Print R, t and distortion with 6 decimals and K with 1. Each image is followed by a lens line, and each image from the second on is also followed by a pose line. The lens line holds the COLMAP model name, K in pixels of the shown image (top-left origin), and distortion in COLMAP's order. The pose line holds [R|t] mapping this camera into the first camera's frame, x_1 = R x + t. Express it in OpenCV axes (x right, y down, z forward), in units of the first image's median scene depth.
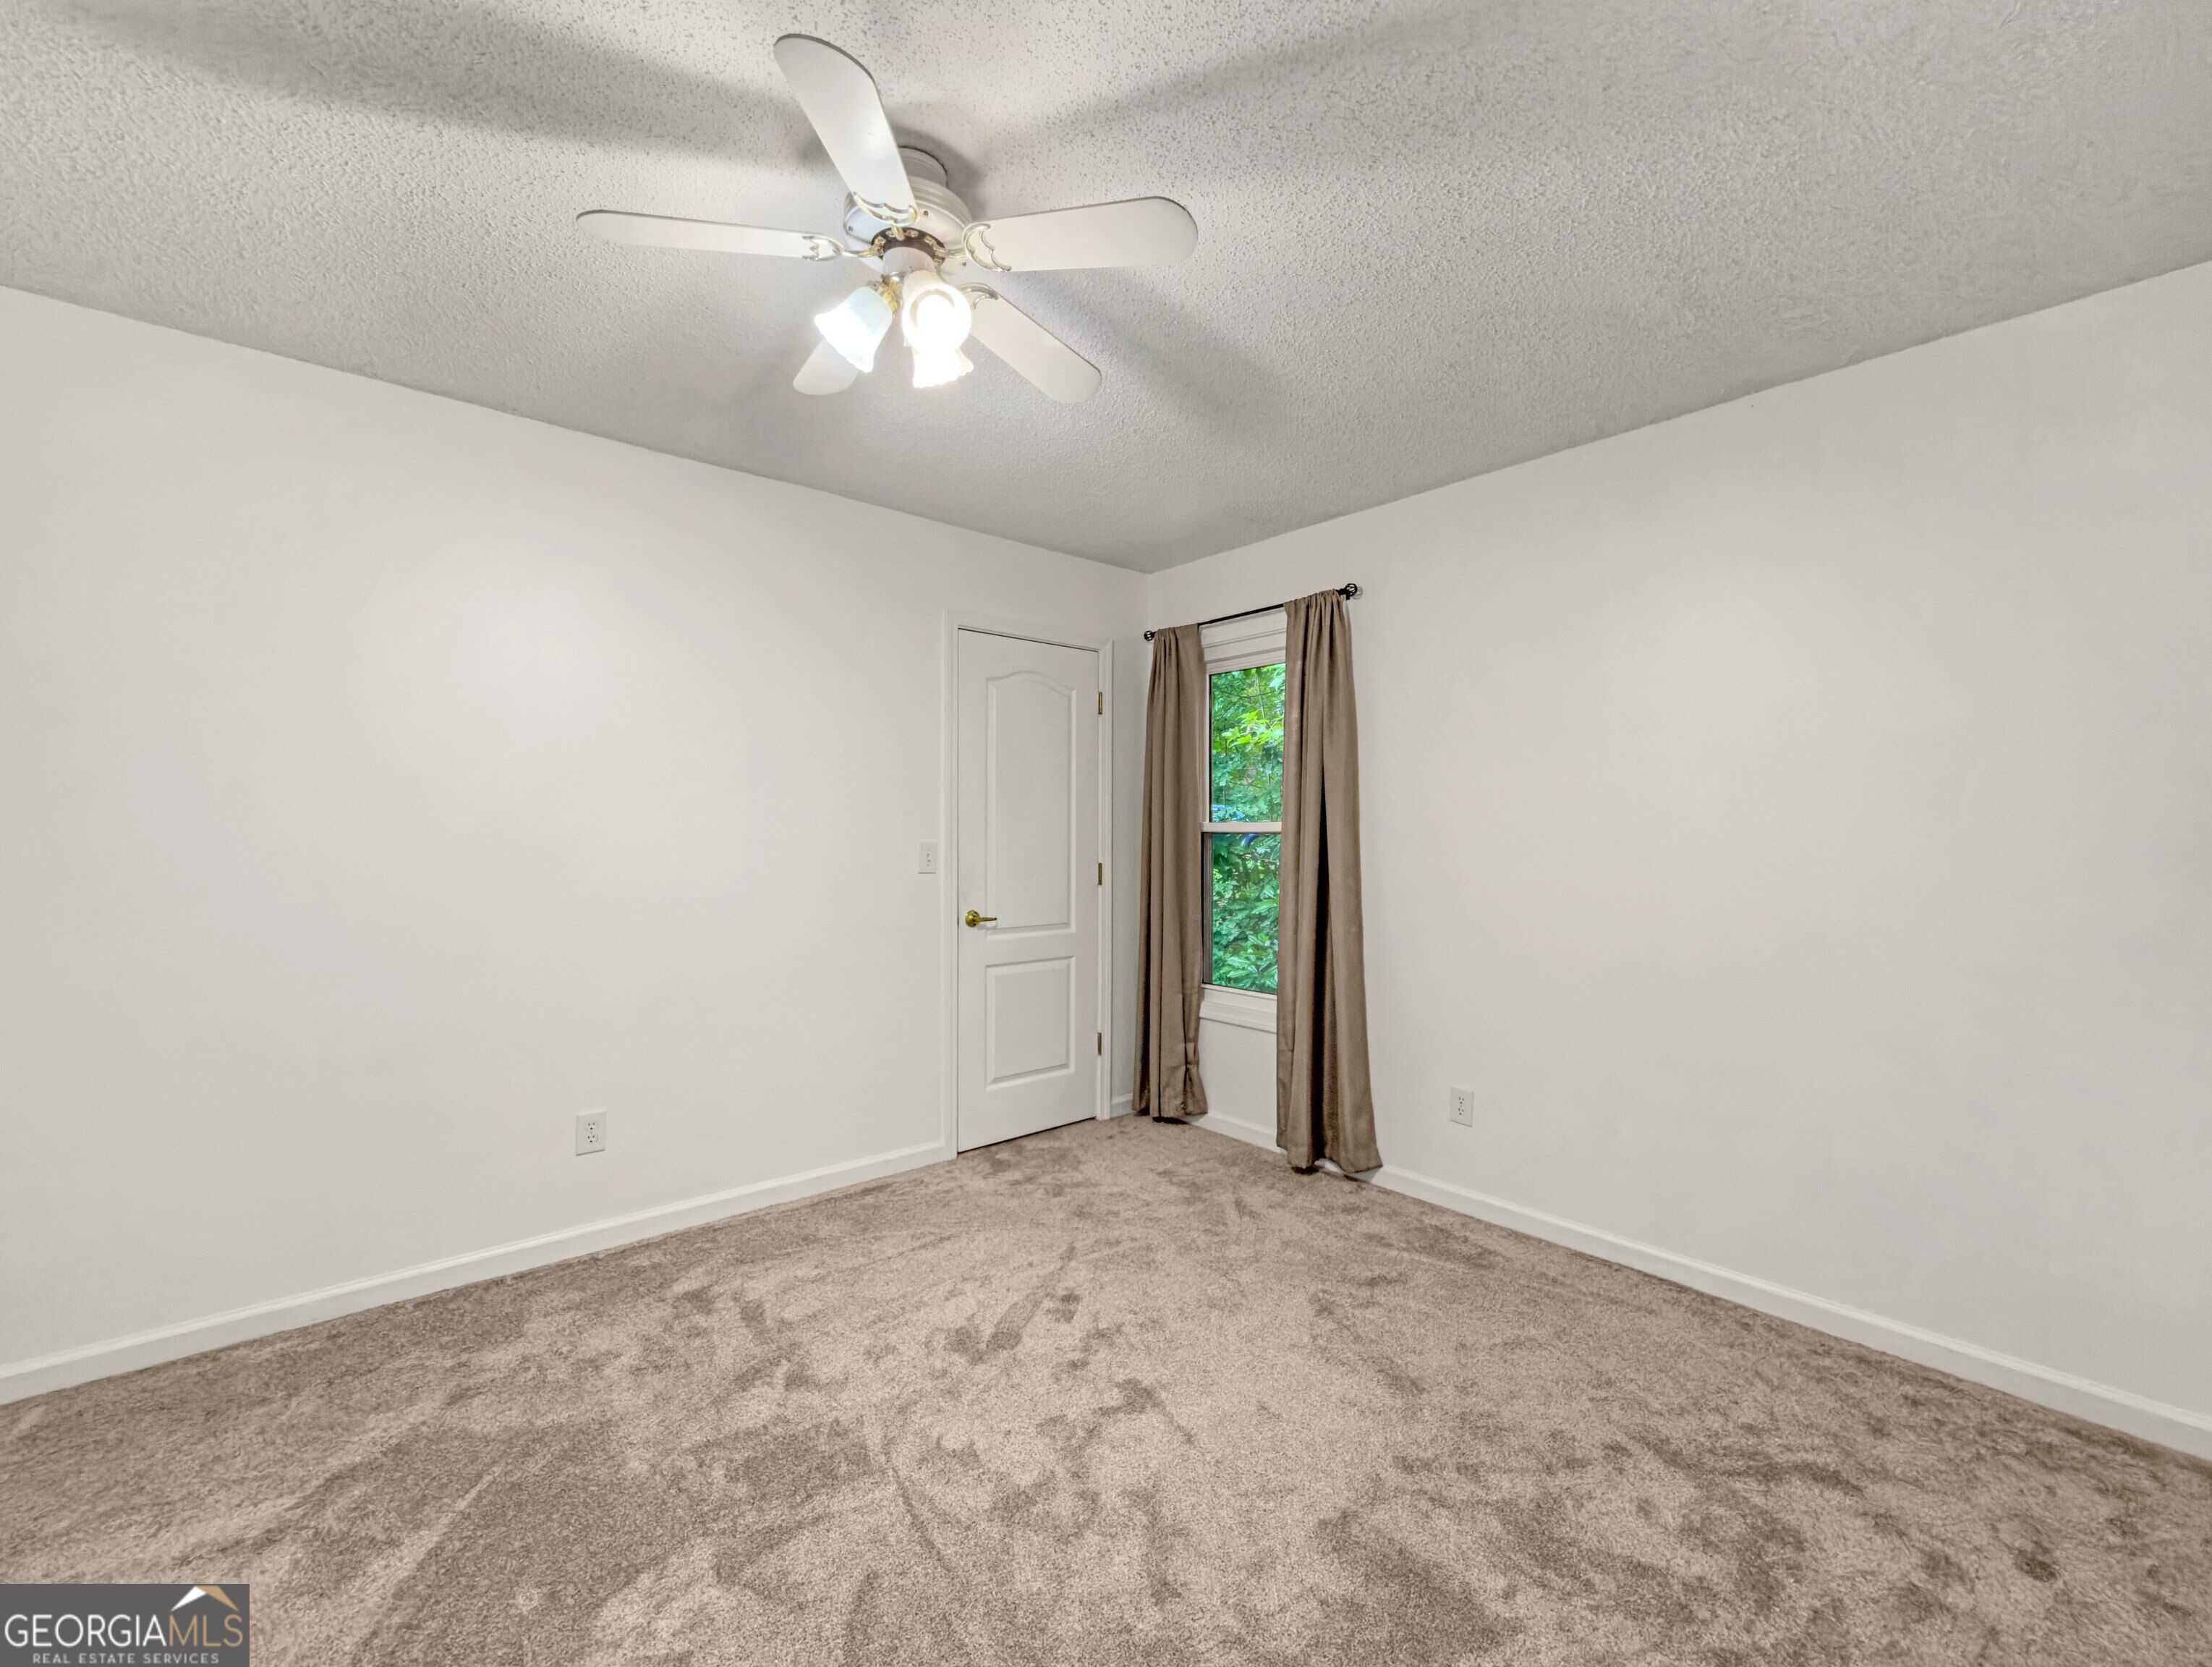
lens RADIAL K [[939.0, 0, 1109.2], [0, 939.0, 835.0], [0, 0, 1]] dist [-0.000008, -0.000118]
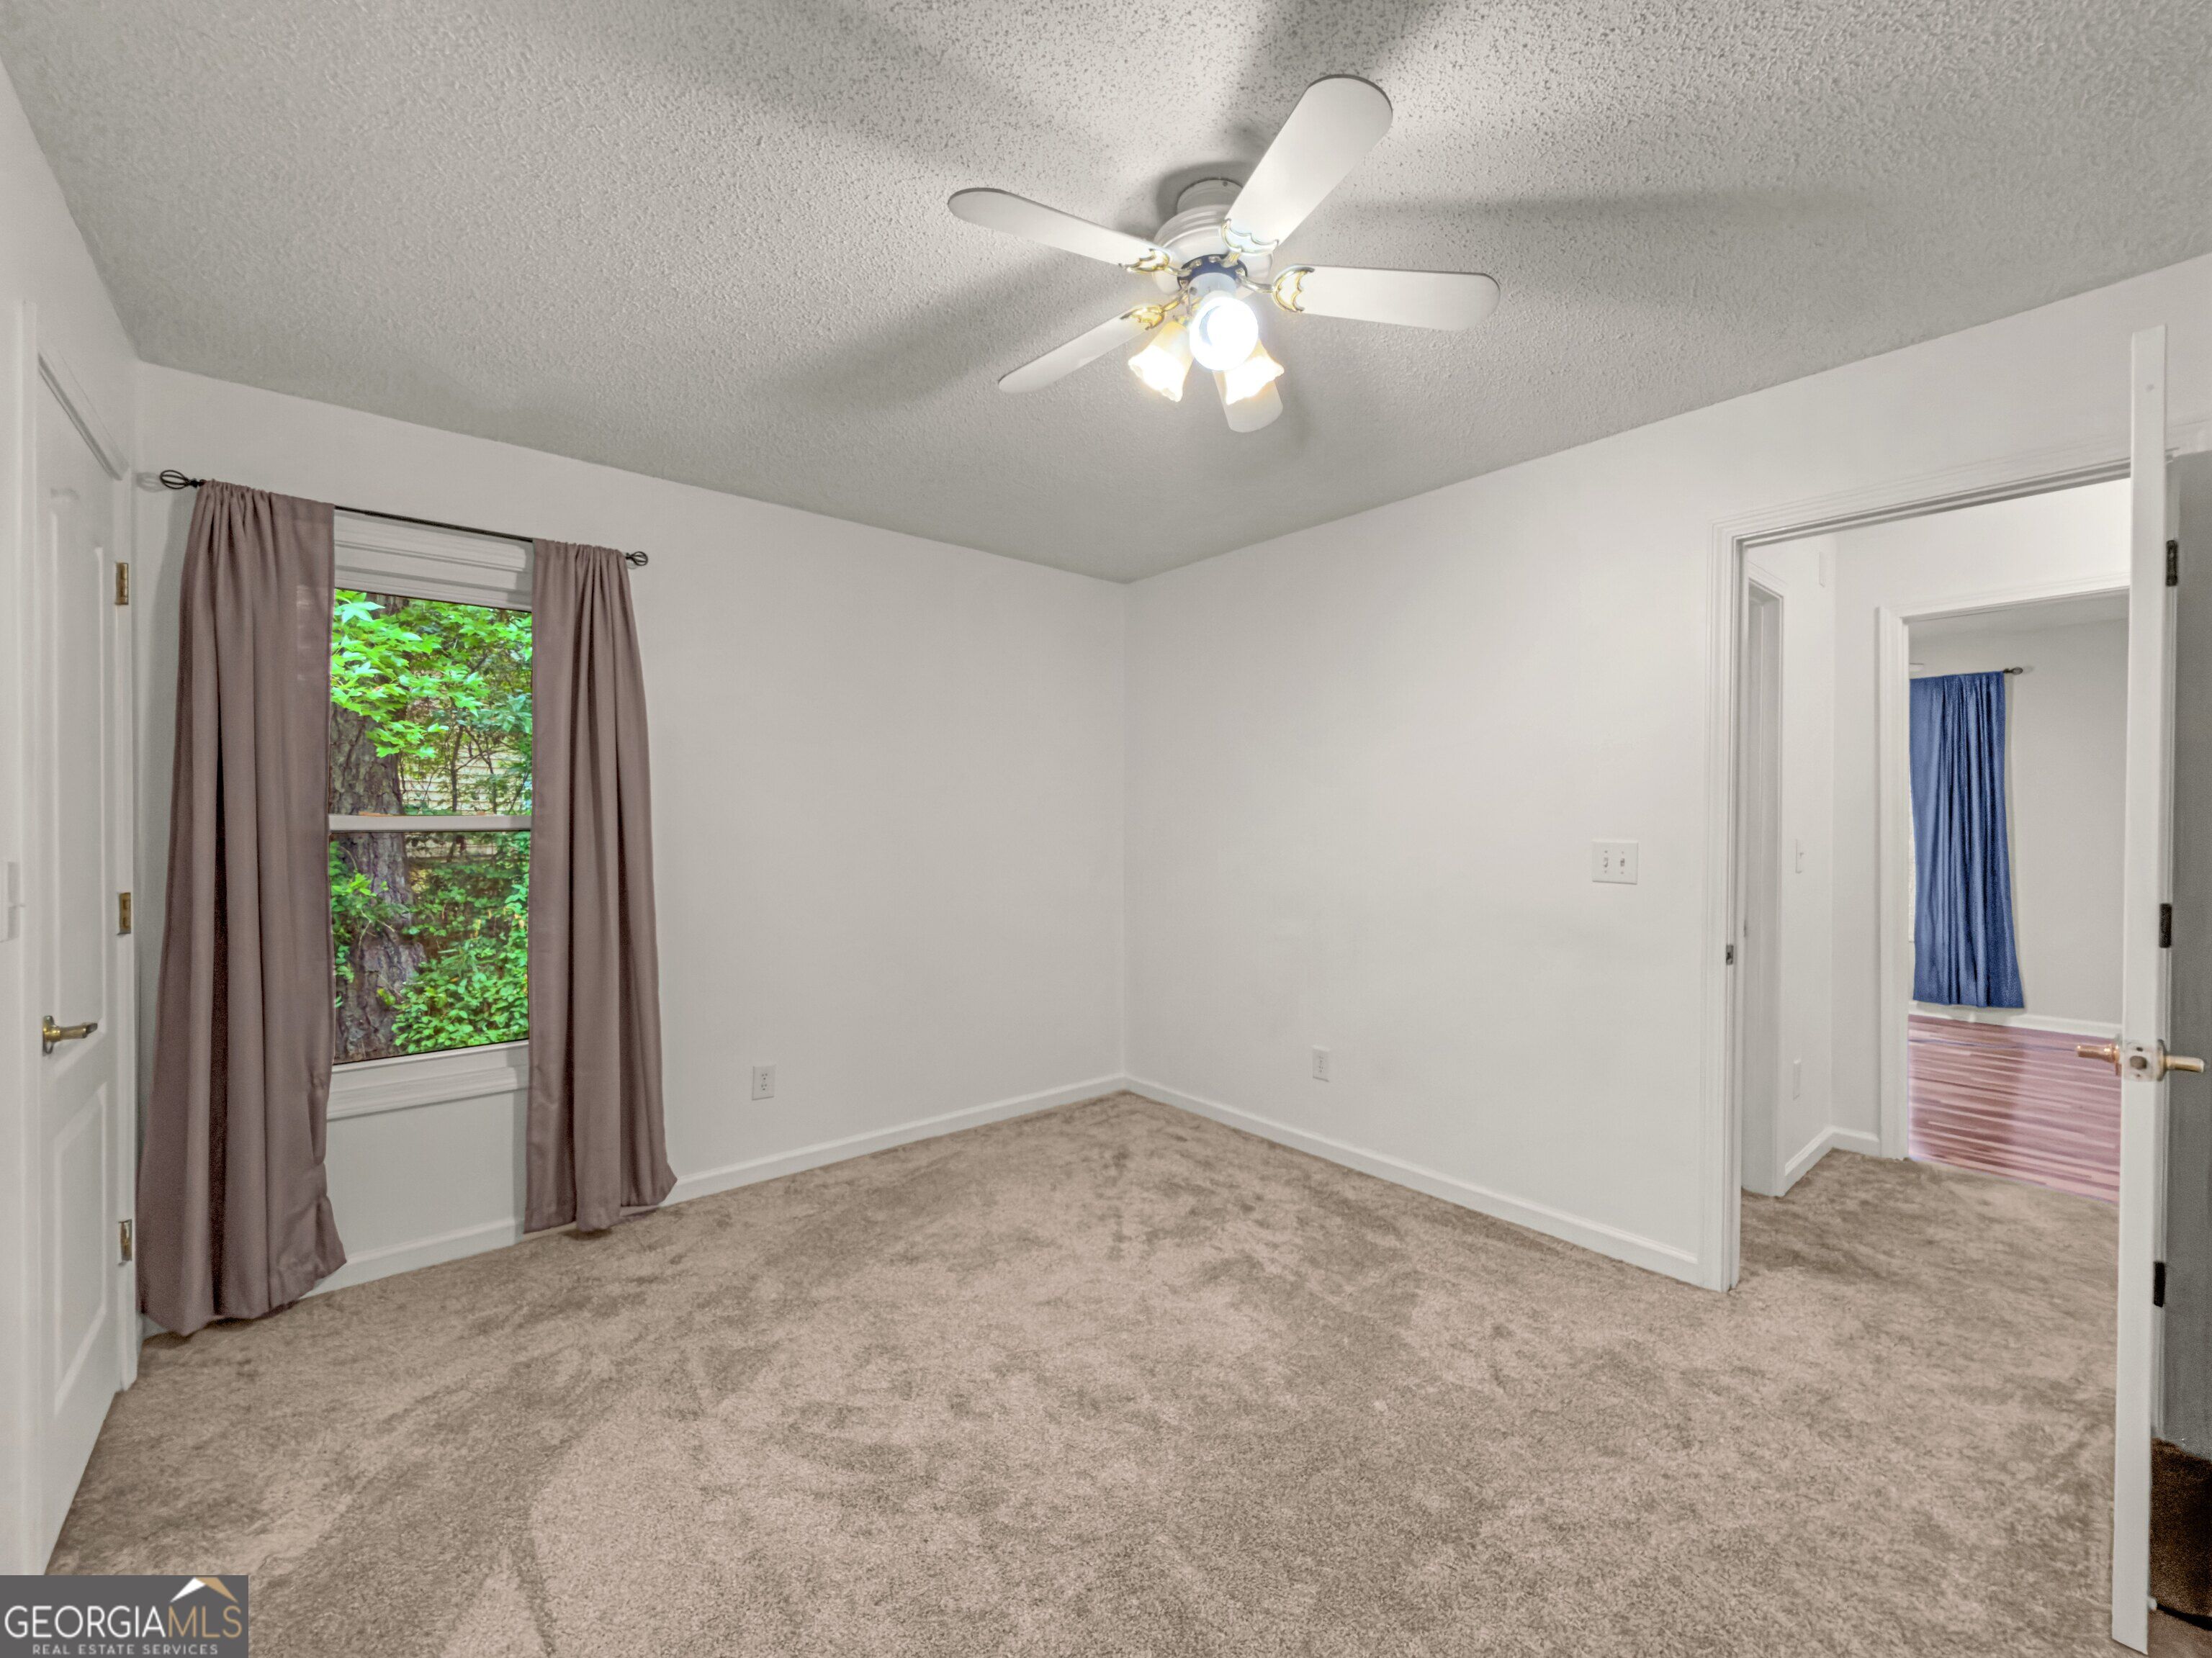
lens RADIAL K [[898.6, 0, 1106.0], [0, 898.6, 829.0], [0, 0, 1]] dist [-0.000238, 0.000015]
pose [[0.013688, -0.007873, 0.999875, -0.877416], [0.004182, 0.999961, 0.007817, -0.012300], [-0.999898, 0.004075, 0.013720, 0.794732]]
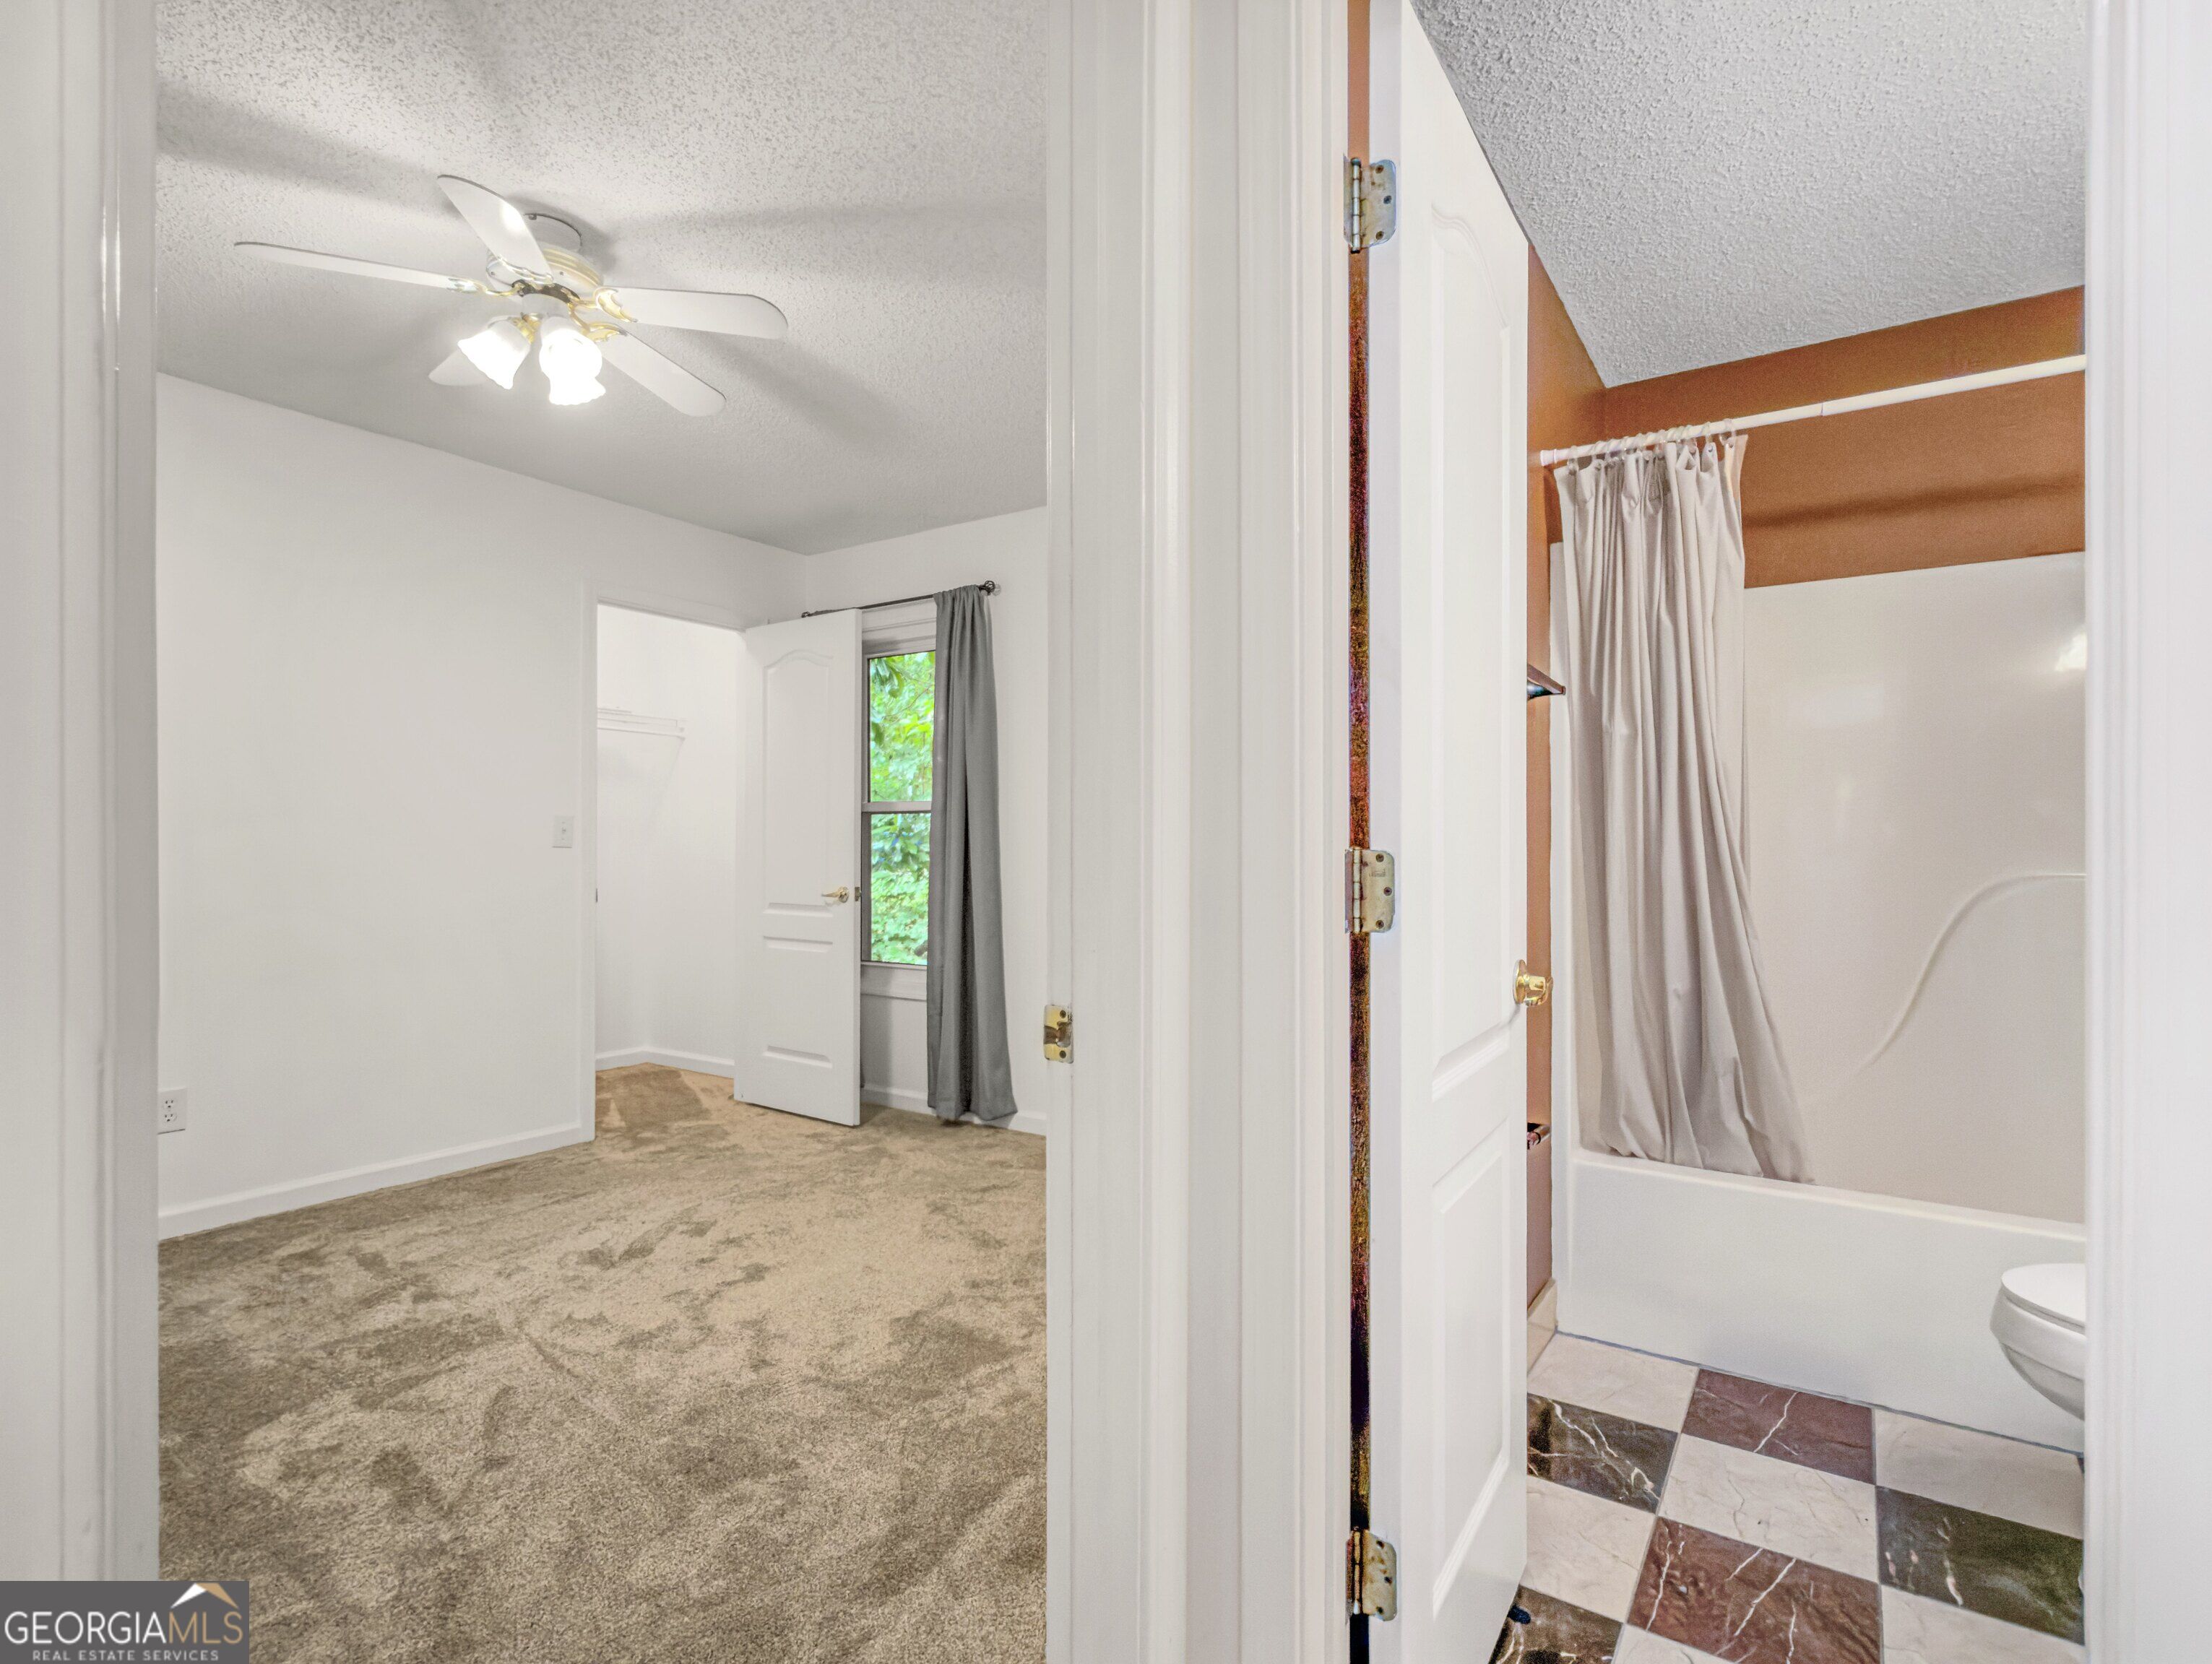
lens RADIAL K [[1093.5, 0, 1117.5], [0, 1093.5, 835.2], [0, 0, 1]] dist [0.000955, -0.000264]
pose [[0.962116, 0.001419, 0.272637, 0.078887], [0.002075, 0.999919, -0.012530, 0.066725], [-0.272633, 0.012621, 0.962035, -0.387484]]
